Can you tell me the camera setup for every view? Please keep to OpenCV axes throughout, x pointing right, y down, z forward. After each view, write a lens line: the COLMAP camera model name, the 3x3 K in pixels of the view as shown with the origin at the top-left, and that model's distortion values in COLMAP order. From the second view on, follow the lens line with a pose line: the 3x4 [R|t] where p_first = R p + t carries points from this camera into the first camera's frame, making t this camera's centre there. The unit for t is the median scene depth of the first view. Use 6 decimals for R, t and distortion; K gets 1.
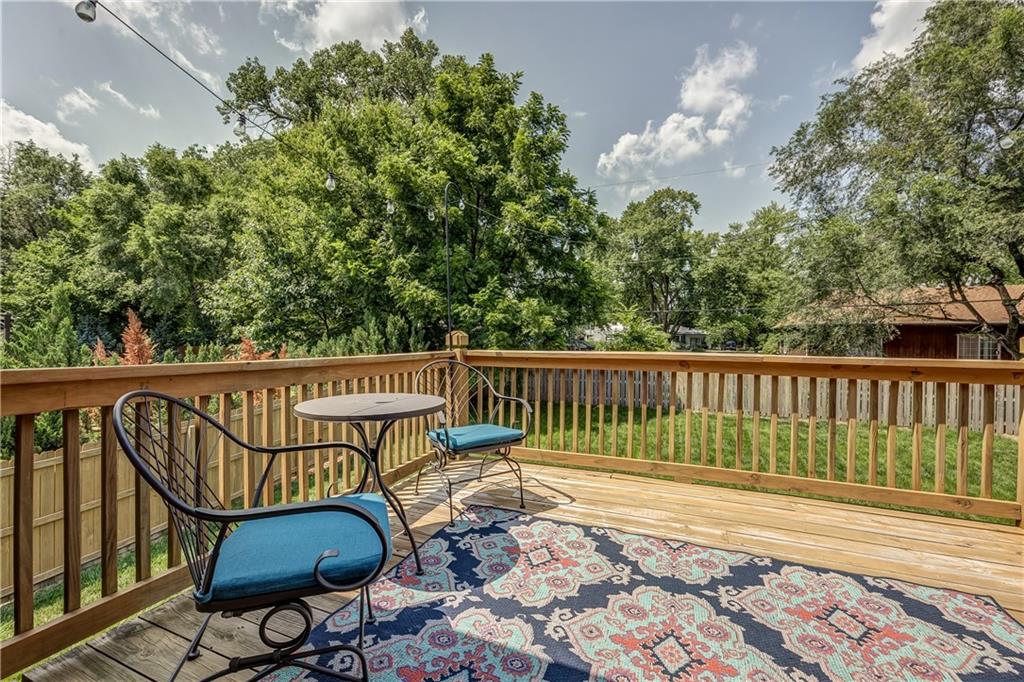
lens RADIAL K [[424.0, 0, 515.8], [0, 424.0, 333.5], [0, 0, 1]] dist [0.000741, -0.000260]
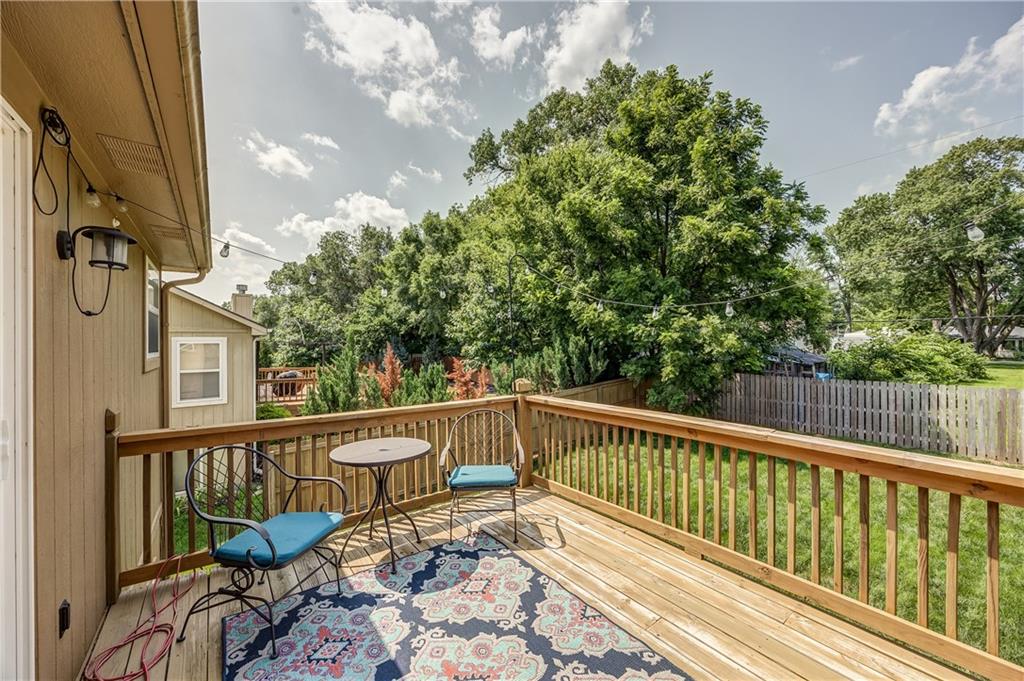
lens RADIAL K [[404.4, 0, 512.0], [0, 404.4, 340.5], [0, 0, 1]] dist [0.001021, 0.000128]
pose [[0.858943, -0.012913, -0.511909, 0.104681], [0.013004, 0.999910, -0.003405, -0.027233], [0.511907, -0.003732, 0.859033, 0.002728]]
